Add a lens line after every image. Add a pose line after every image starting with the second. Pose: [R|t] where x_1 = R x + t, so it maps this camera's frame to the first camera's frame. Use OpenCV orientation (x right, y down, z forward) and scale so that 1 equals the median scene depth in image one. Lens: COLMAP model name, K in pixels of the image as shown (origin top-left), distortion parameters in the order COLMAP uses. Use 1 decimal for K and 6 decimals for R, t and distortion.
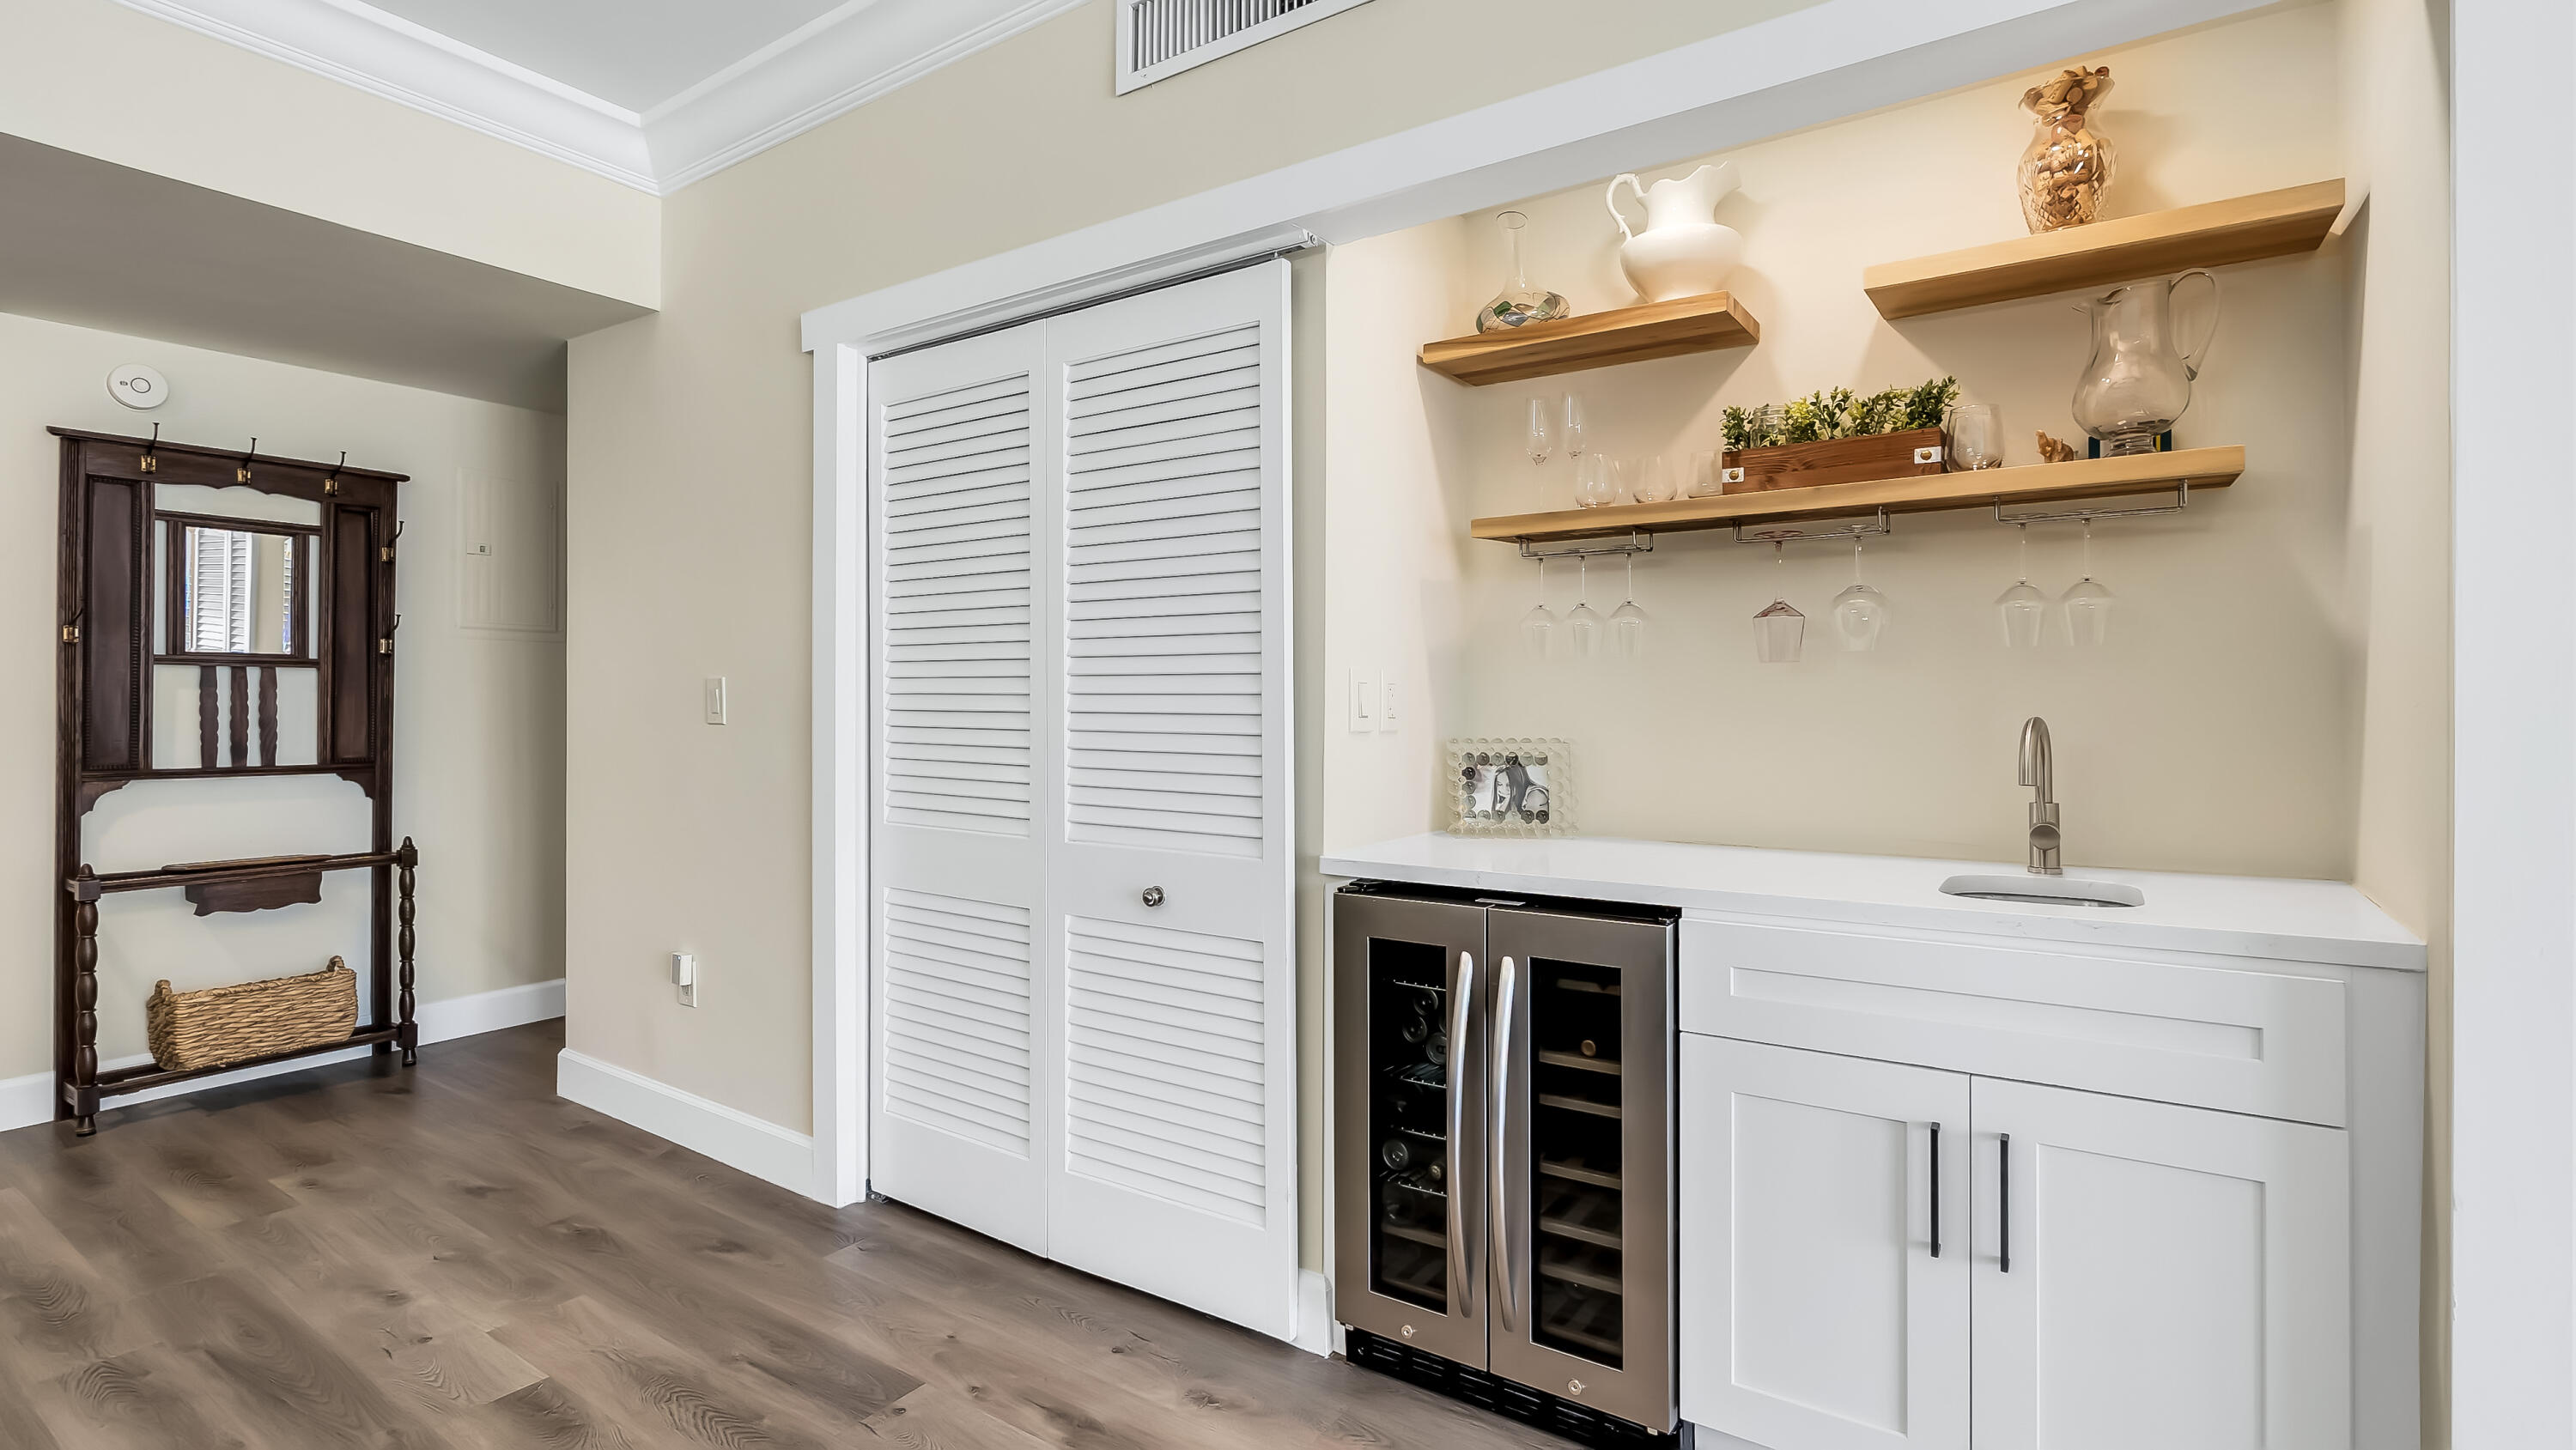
lens RADIAL K [[1188.0, 0, 1291.8], [0, 1188.0, 700.0], [0, 0, 1]] dist [-0.007976, 0.000070]
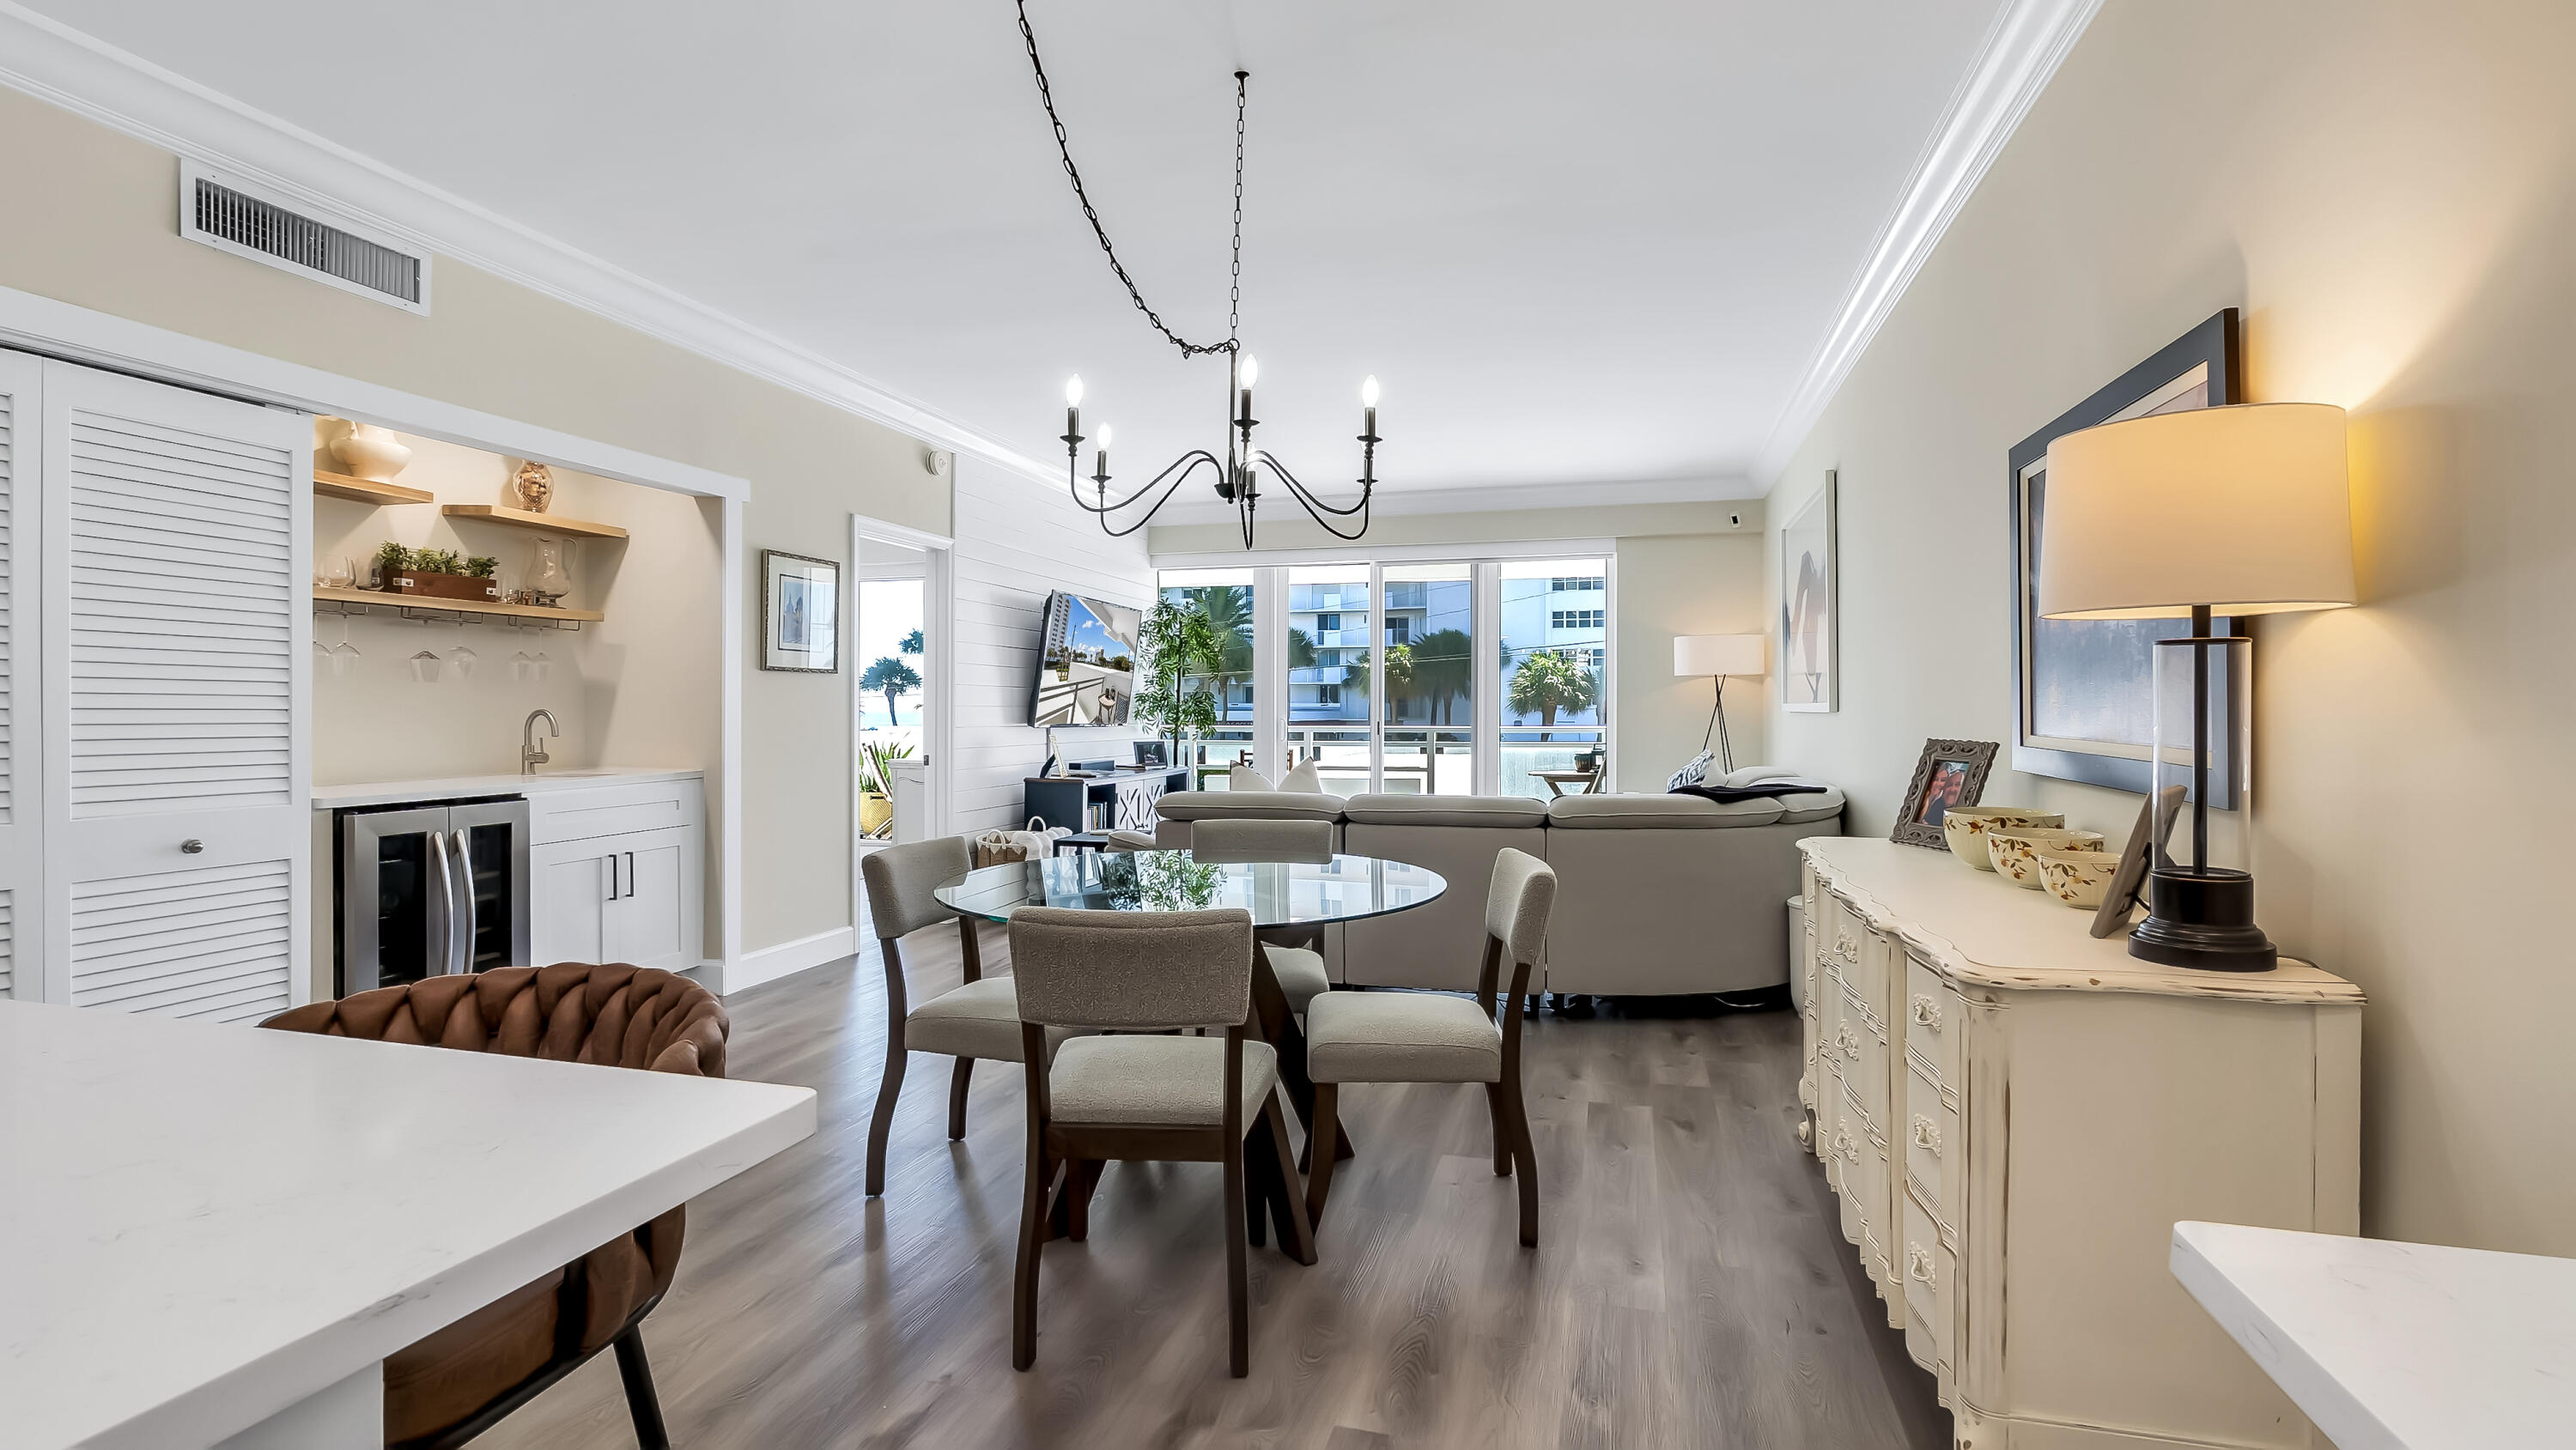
lens RADIAL K [[1203.9, 0, 1277.5], [0, 1203.9, 711.5], [0, 0, 1]] dist [0.000725, 0.000023]
pose [[-0.313228, -0.004838, 0.949666, -1.248566], [-0.007923, 0.999966, 0.002481, 0.000343], [-0.949645, -0.006747, -0.313256, 0.187316]]
